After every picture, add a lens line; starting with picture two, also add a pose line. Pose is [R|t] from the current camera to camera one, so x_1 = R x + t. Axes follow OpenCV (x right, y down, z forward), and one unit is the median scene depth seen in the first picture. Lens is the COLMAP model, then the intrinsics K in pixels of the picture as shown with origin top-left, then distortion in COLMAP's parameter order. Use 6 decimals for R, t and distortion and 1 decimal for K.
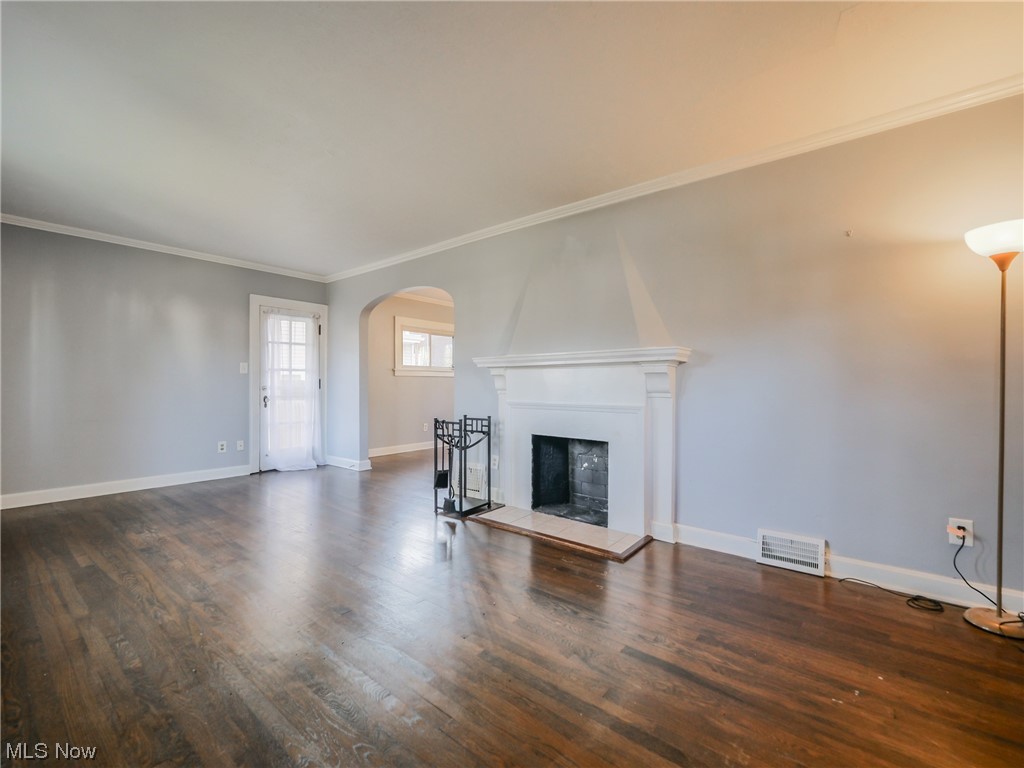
lens RADIAL K [[446.8, 0, 509.0], [0, 446.8, 378.8], [0, 0, 1]] dist [-0.004629, -0.000465]
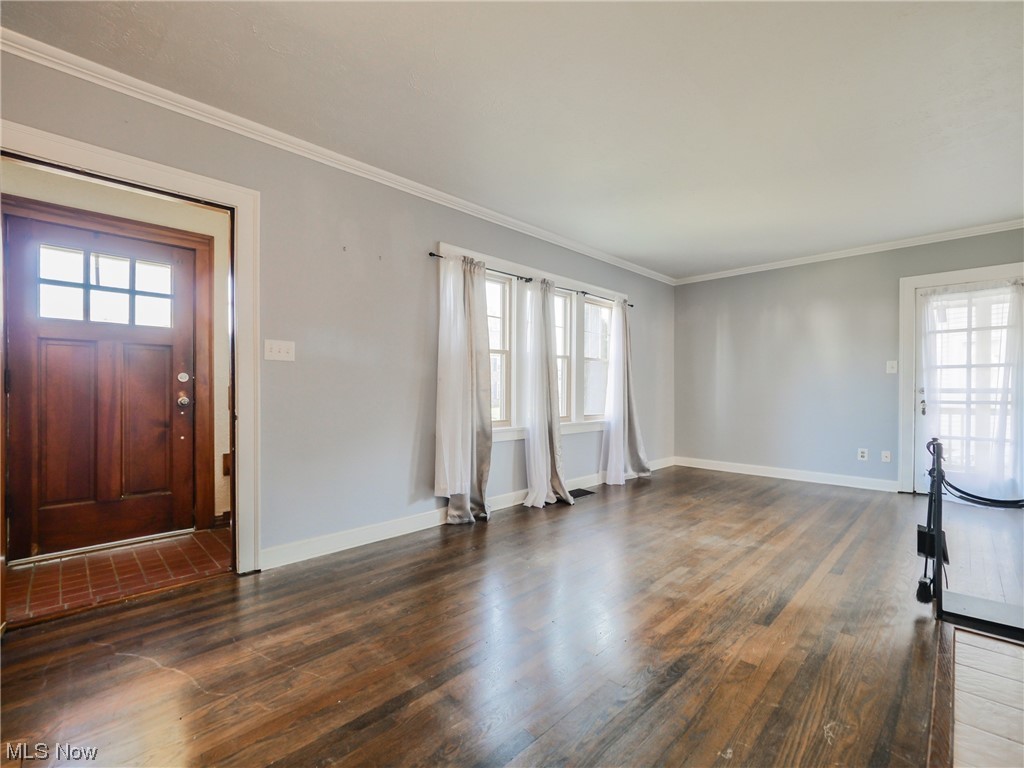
lens RADIAL K [[446.8, 0, 503.6], [0, 446.8, 392.7], [0, 0, 1]] dist [-0.004629, -0.000465]
pose [[-0.103301, 0.006727, -0.994627, 0.344586], [0.009830, 0.999935, 0.005742, 0.013856], [0.994602, -0.009184, -0.103360, 0.362207]]
